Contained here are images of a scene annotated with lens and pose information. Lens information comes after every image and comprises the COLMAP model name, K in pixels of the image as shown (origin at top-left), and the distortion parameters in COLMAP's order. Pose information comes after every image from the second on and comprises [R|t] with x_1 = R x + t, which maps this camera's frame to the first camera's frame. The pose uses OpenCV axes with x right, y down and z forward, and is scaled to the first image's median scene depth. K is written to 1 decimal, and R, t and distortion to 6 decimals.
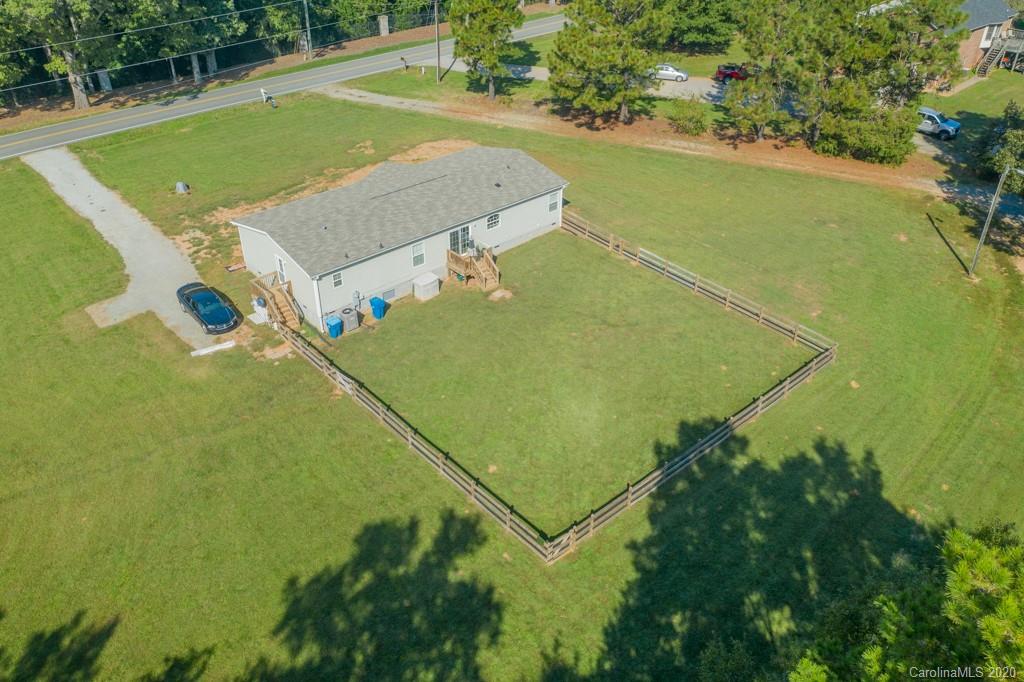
lens RADIAL K [[810.9, 0, 512.0], [0, 810.9, 341.0], [0, 0, 1]] dist [-0.016386, 0.002959]
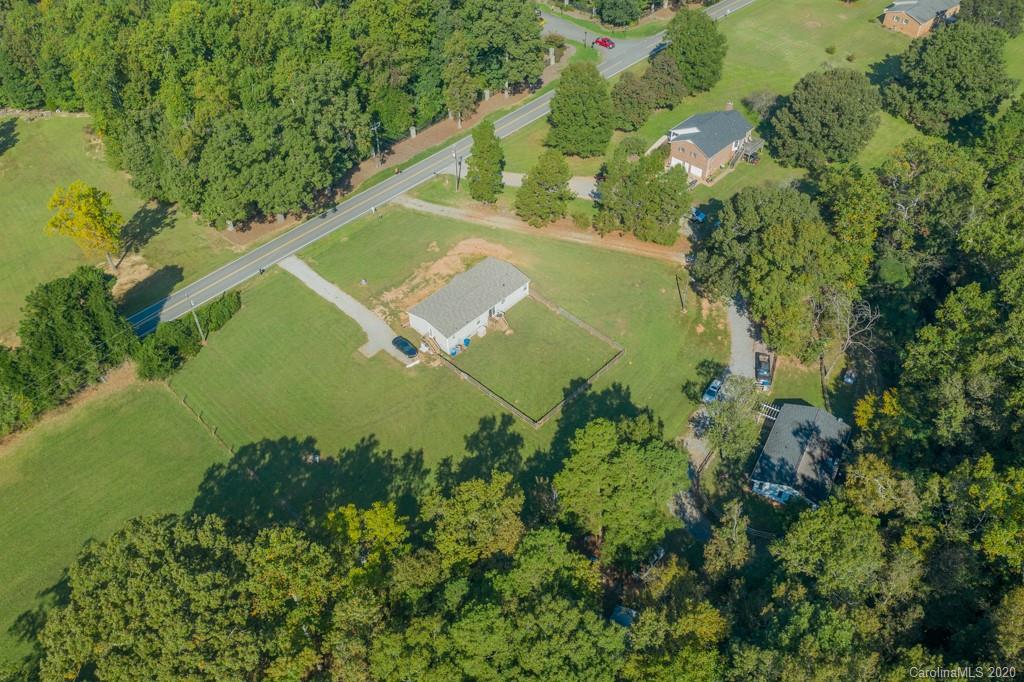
lens RADIAL K [[834.4, 0, 512.0], [0, 834.4, 341.0], [0, 0, 1]] dist [0.000617, 0.000919]
pose [[0.995993, -0.070345, 0.055227, -0.154887], [0.059680, 0.982687, 0.175399, -0.505948], [-0.066610, -0.171400, 0.982947, -1.723770]]
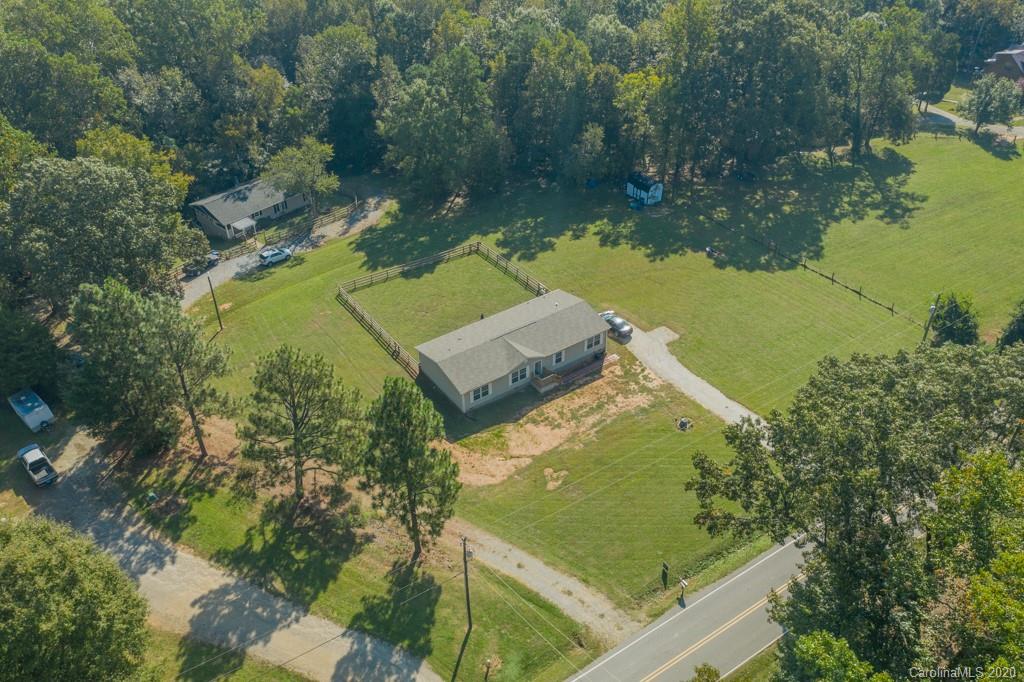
lens RADIAL K [[810.9, 0, 512.0], [0, 810.9, 341.0], [0, 0, 1]] dist [-0.016386, 0.002959]
pose [[-0.992511, -0.064316, 0.103851, -0.310857], [0.075066, 0.349560, 0.933902, -1.832545], [-0.096367, 0.934704, -0.342114, 1.645802]]
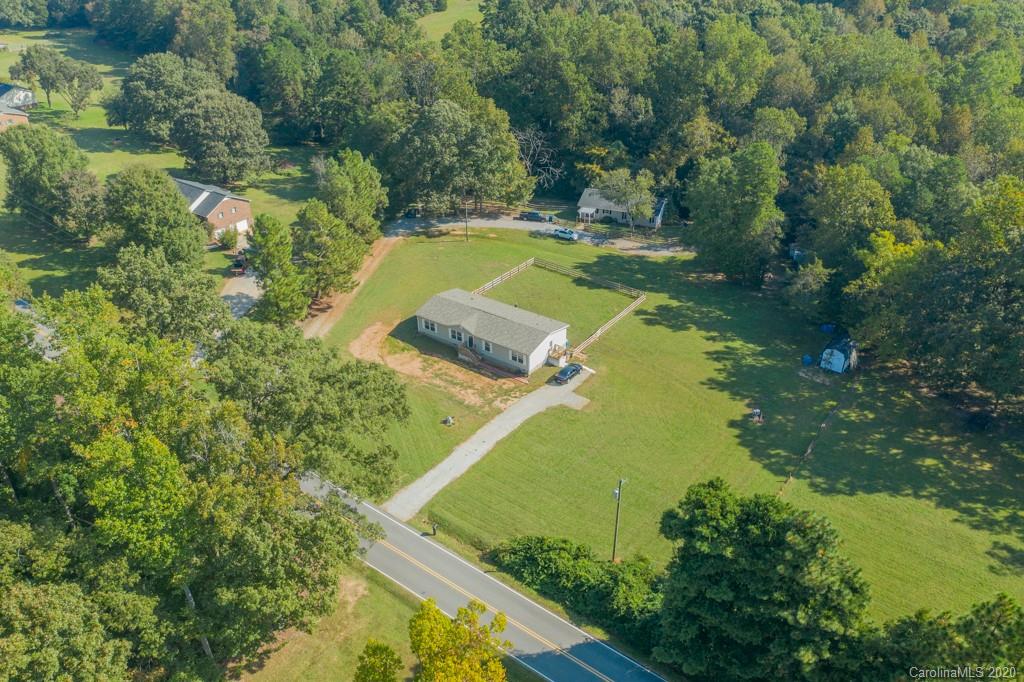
lens RADIAL K [[810.9, 0, 512.0], [0, 810.9, 341.0], [0, 0, 1]] dist [-0.016386, 0.002959]
pose [[-0.223280, -0.498157, 0.837846, -2.062720], [0.541378, 0.651408, 0.531580, -1.305319], [-0.810590, 0.572282, 0.124246, 0.736083]]
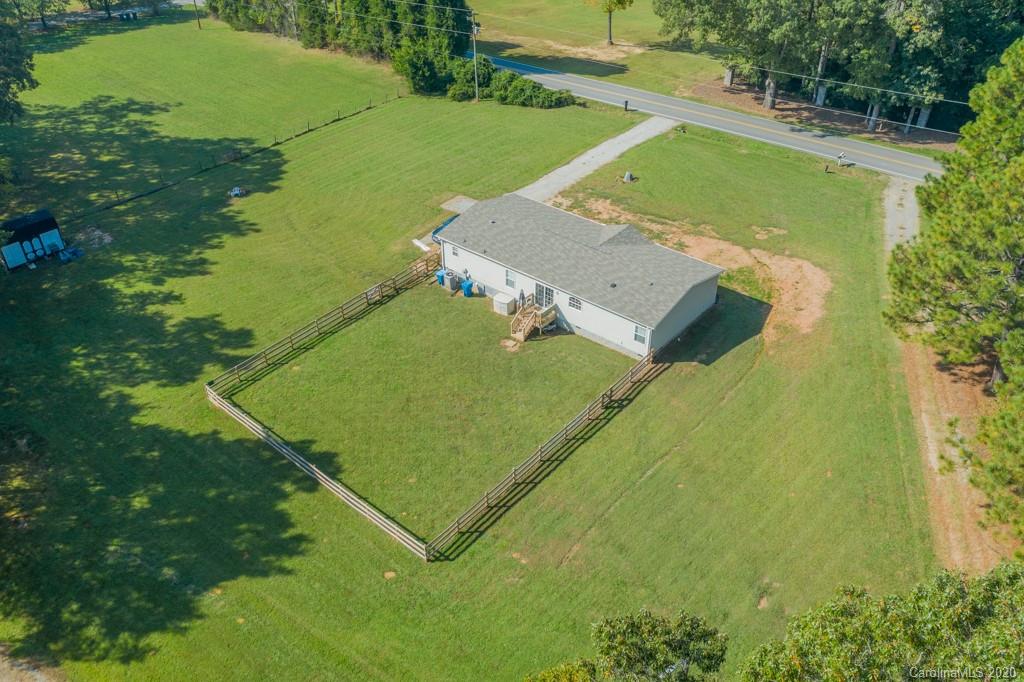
lens RADIAL K [[819.5, 0, 512.0], [0, 819.5, 341.0], [0, 0, 1]] dist [-0.016399, -0.005459]
pose [[0.131363, 0.574915, -0.807599, 0.907876], [-0.534088, 0.727363, 0.430922, -0.554442], [0.835161, 0.374721, 0.402604, 0.517707]]
